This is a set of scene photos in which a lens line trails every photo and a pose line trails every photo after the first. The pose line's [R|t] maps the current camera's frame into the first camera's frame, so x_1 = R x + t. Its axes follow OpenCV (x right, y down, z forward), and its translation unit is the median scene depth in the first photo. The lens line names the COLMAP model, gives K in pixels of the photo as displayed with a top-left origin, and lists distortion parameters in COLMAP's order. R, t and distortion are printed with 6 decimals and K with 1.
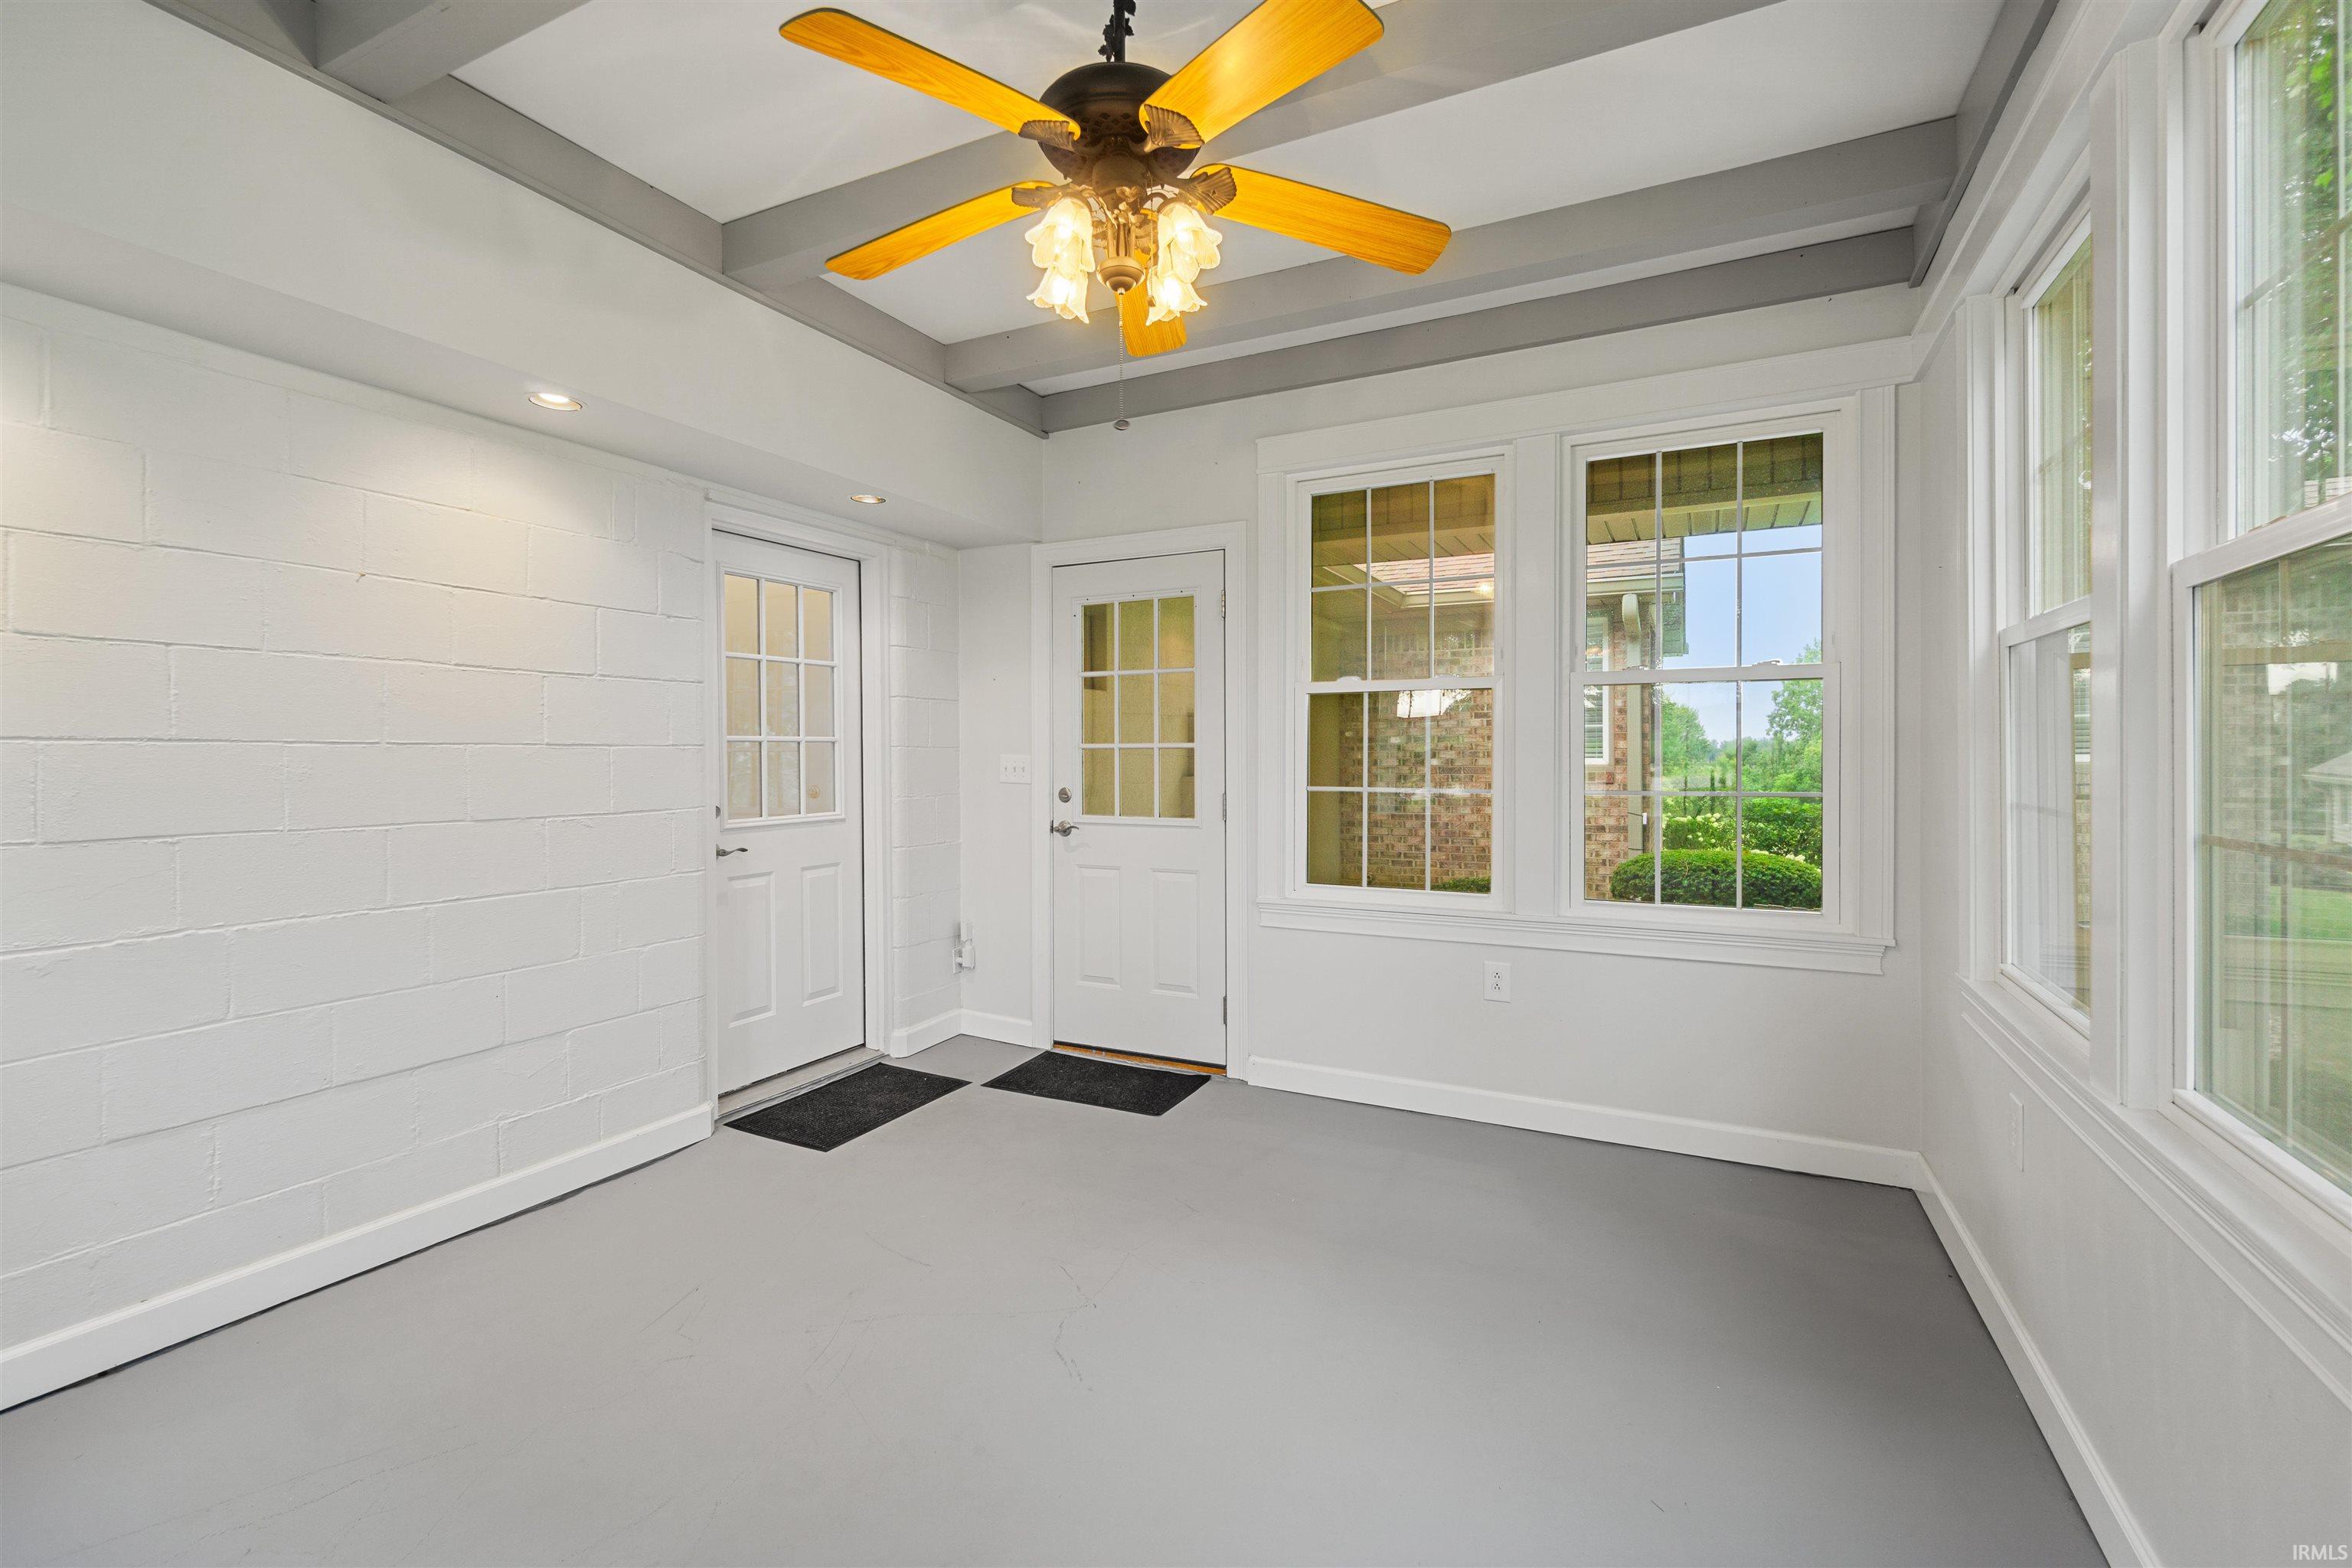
lens RADIAL K [[1047.8, 0, 1175.3], [0, 1047.8, 765.7], [0, 0, 1]] dist [0.002309, -0.000895]
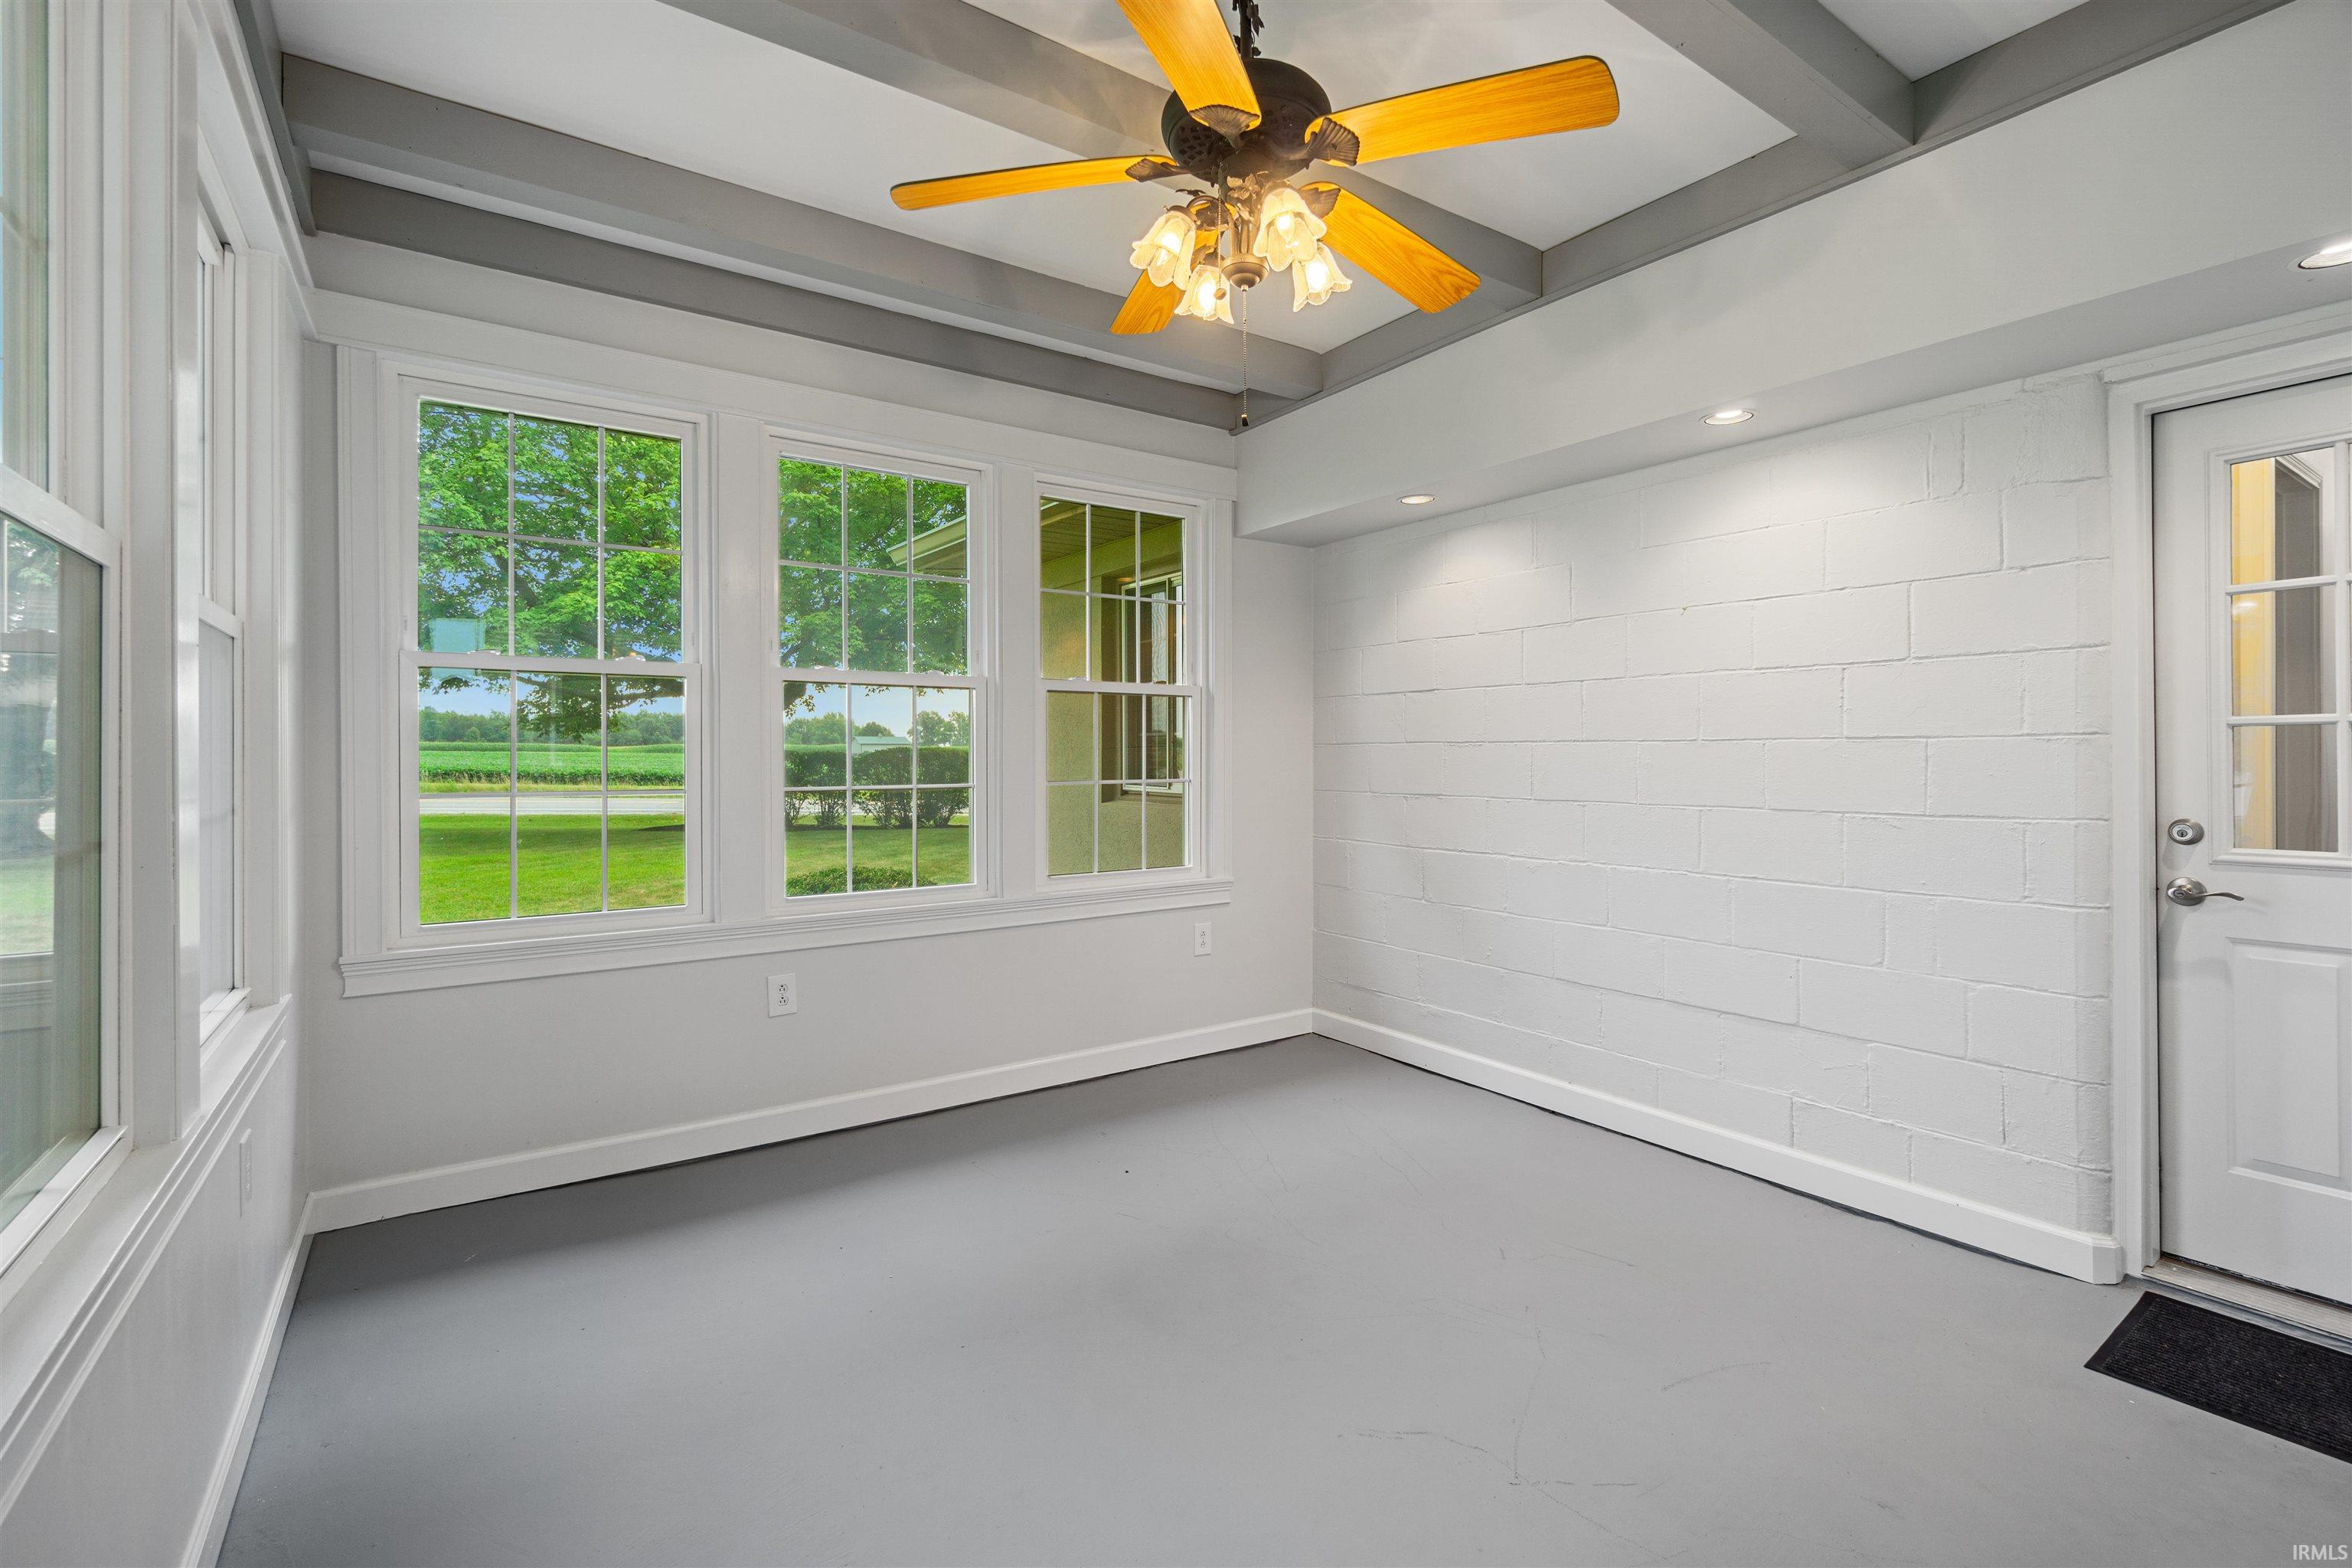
lens RADIAL K [[1047.8, 0, 1175.1], [0, 1047.8, 764.9], [0, 0, 1]] dist [0.002309, -0.000895]
pose [[-0.476932, 0.015342, -0.878806, 0.573655], [-0.002408, 0.999821, 0.018762, -0.012460], [0.878937, 0.011064, -0.476810, 0.952183]]
